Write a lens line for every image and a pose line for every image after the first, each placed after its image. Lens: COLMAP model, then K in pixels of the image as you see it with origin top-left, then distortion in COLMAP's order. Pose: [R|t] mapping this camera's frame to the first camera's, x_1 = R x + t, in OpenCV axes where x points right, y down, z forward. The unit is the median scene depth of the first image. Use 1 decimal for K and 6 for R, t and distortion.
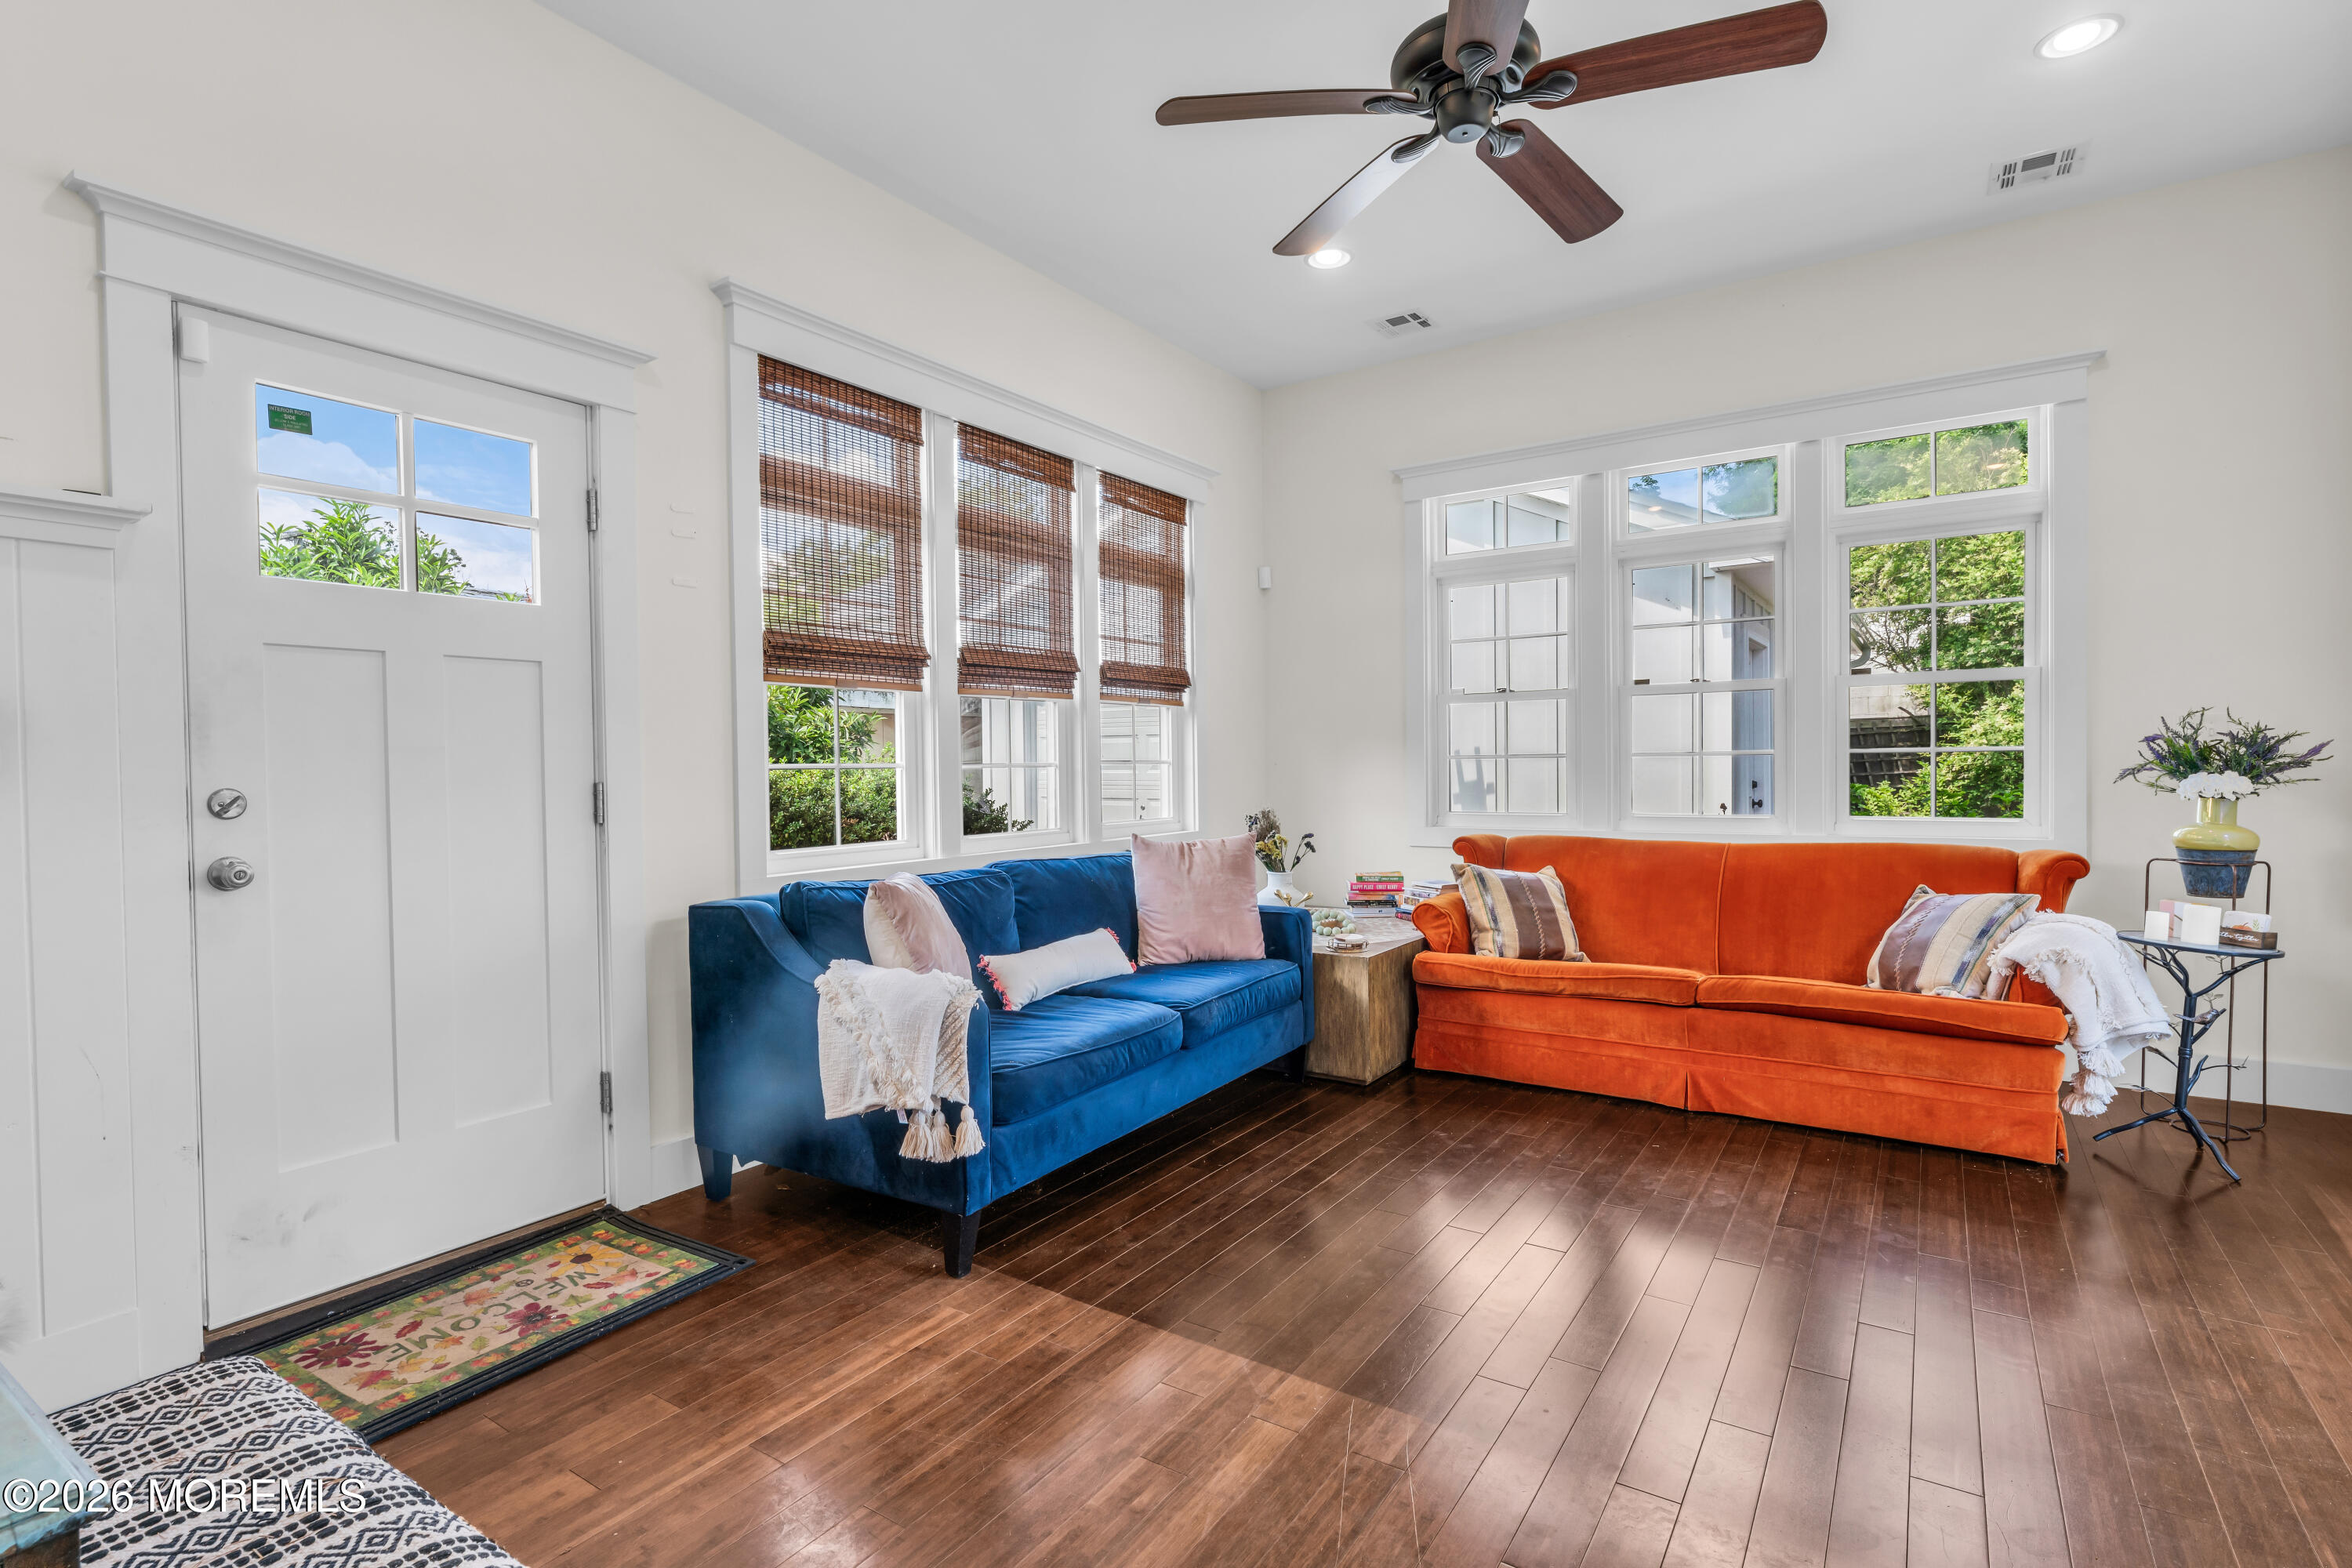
lens RADIAL K [[1093.3, 0, 1171.2], [0, 1093.3, 787.7], [0, 0, 1]] dist [-0.000826, 0.000012]
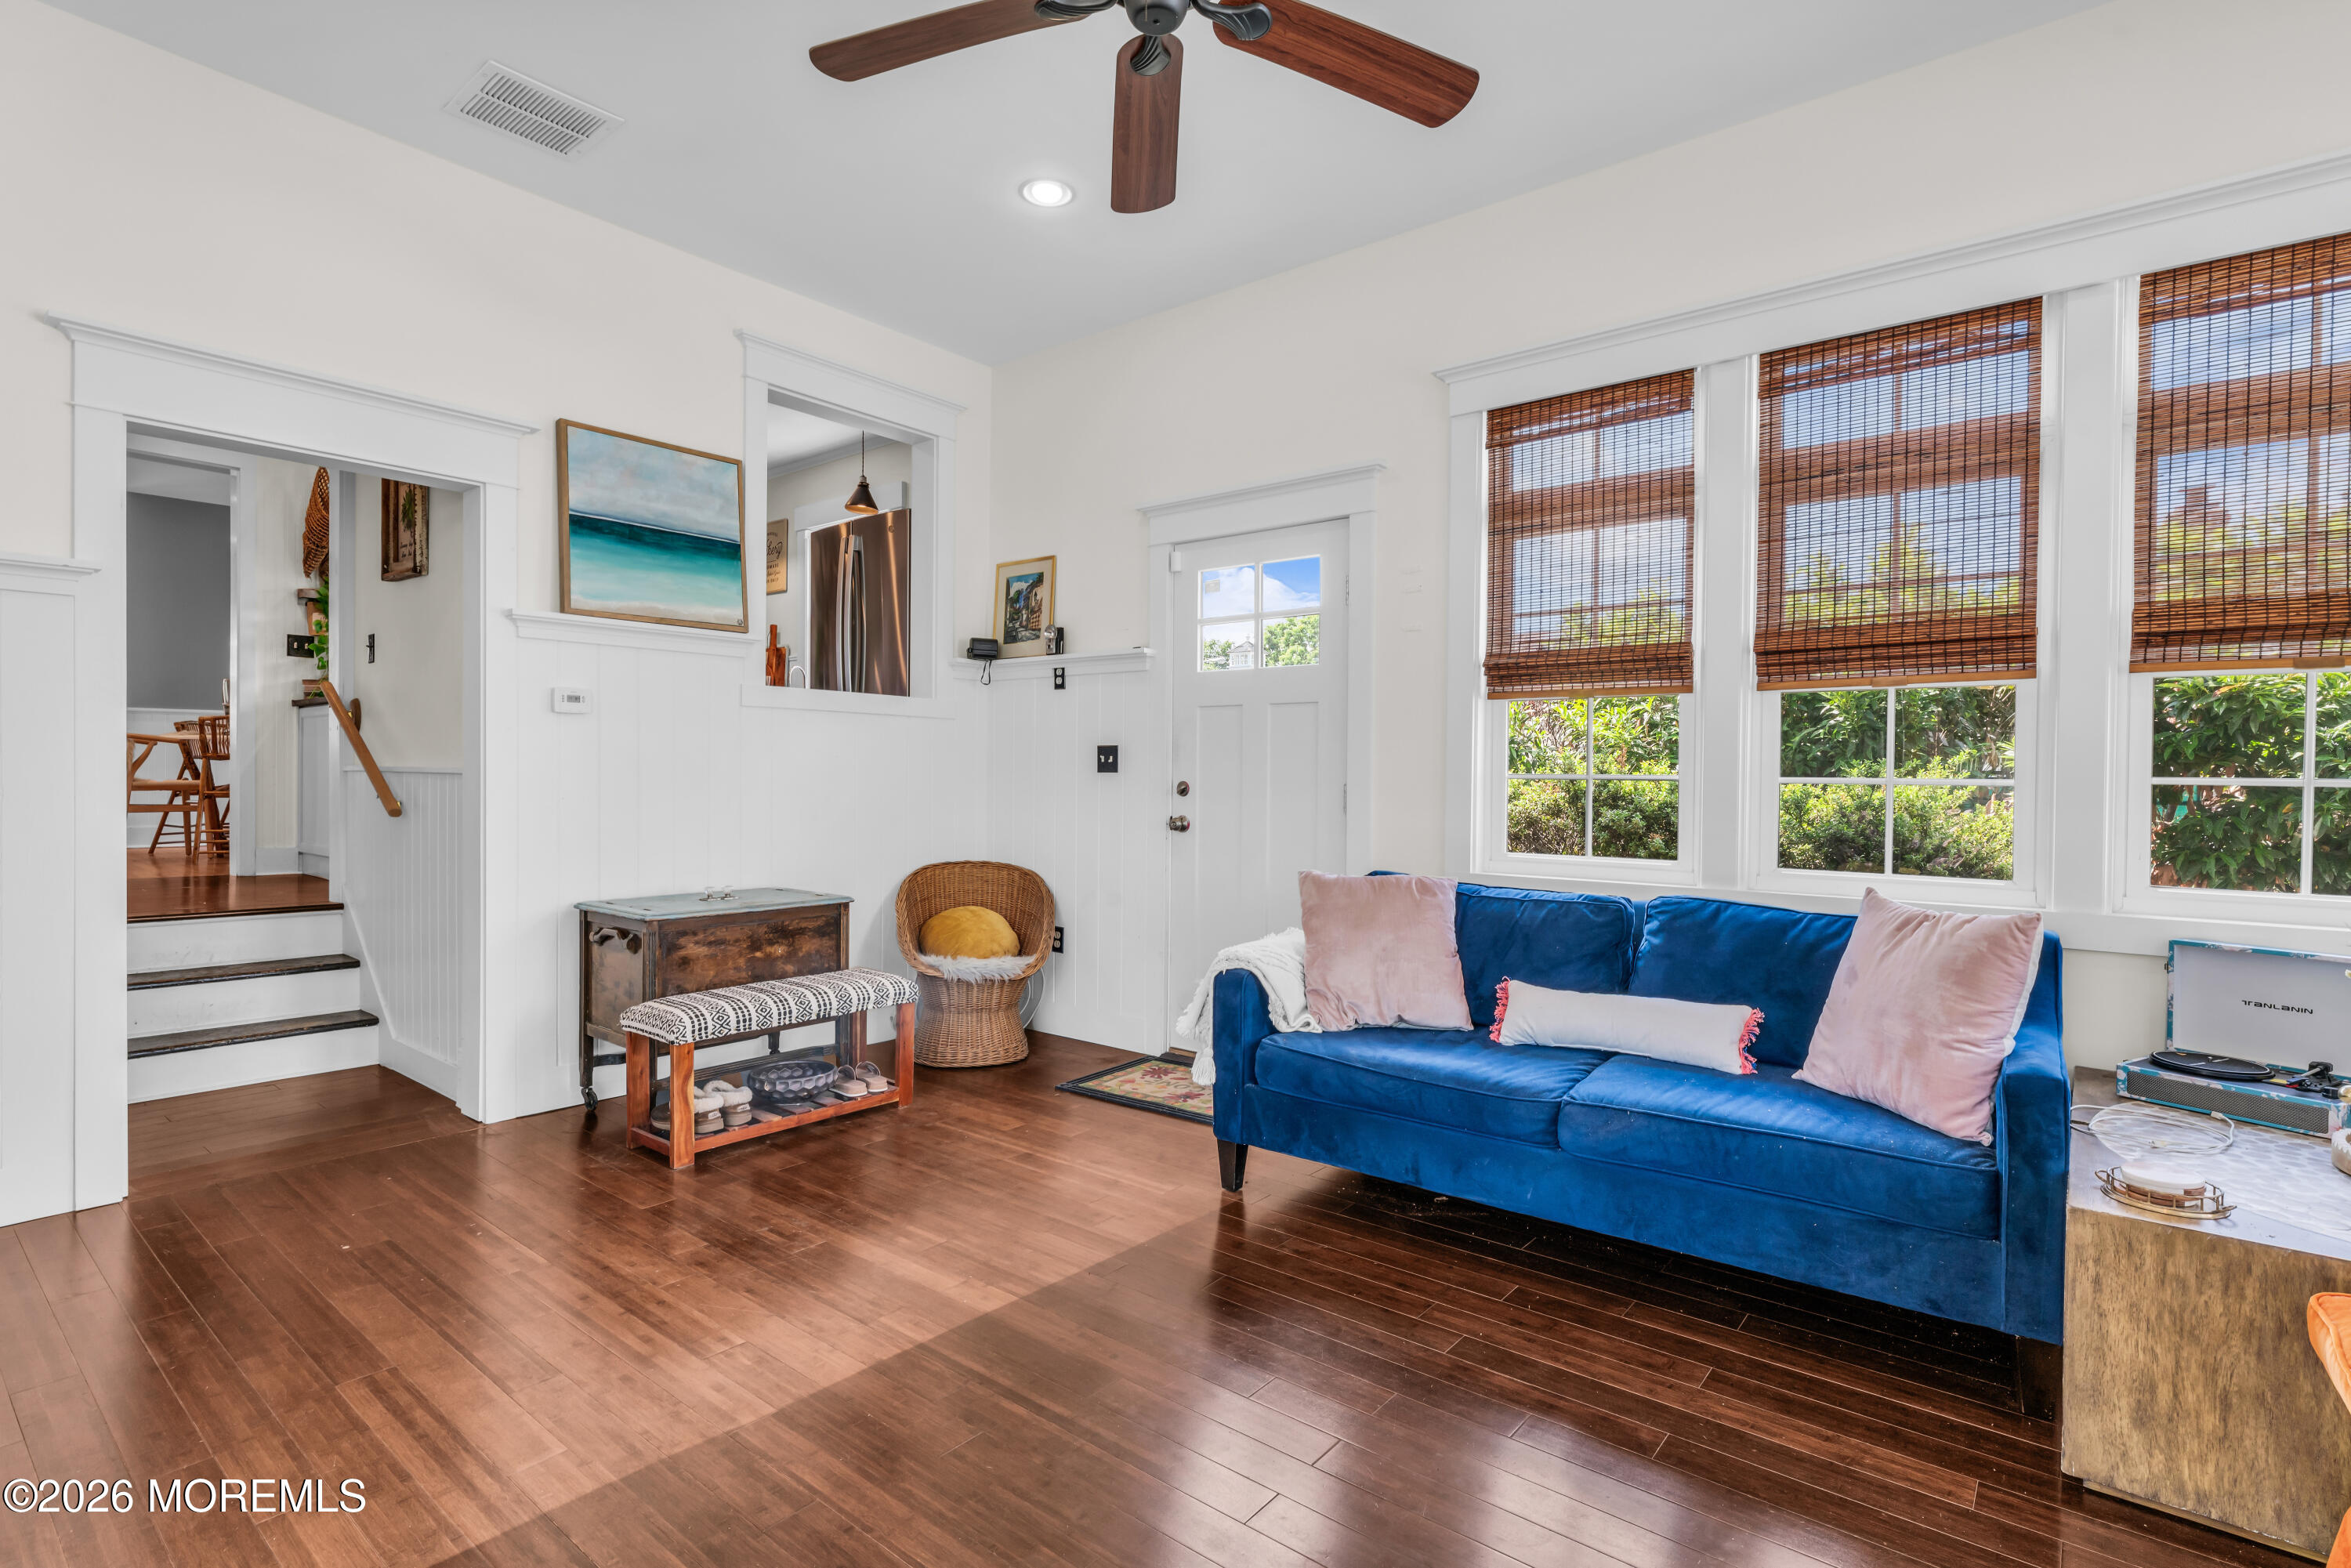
lens RADIAL K [[1092.8, 0, 1170.7], [0, 1092.8, 787.7], [0, 0, 1]] dist [-0.000826, 0.000012]
pose [[-0.057927, 0.023939, -0.998034, 1.195778], [-0.034350, 0.999073, 0.025958, -0.039510], [0.997730, 0.035786, -0.057051, 1.154061]]
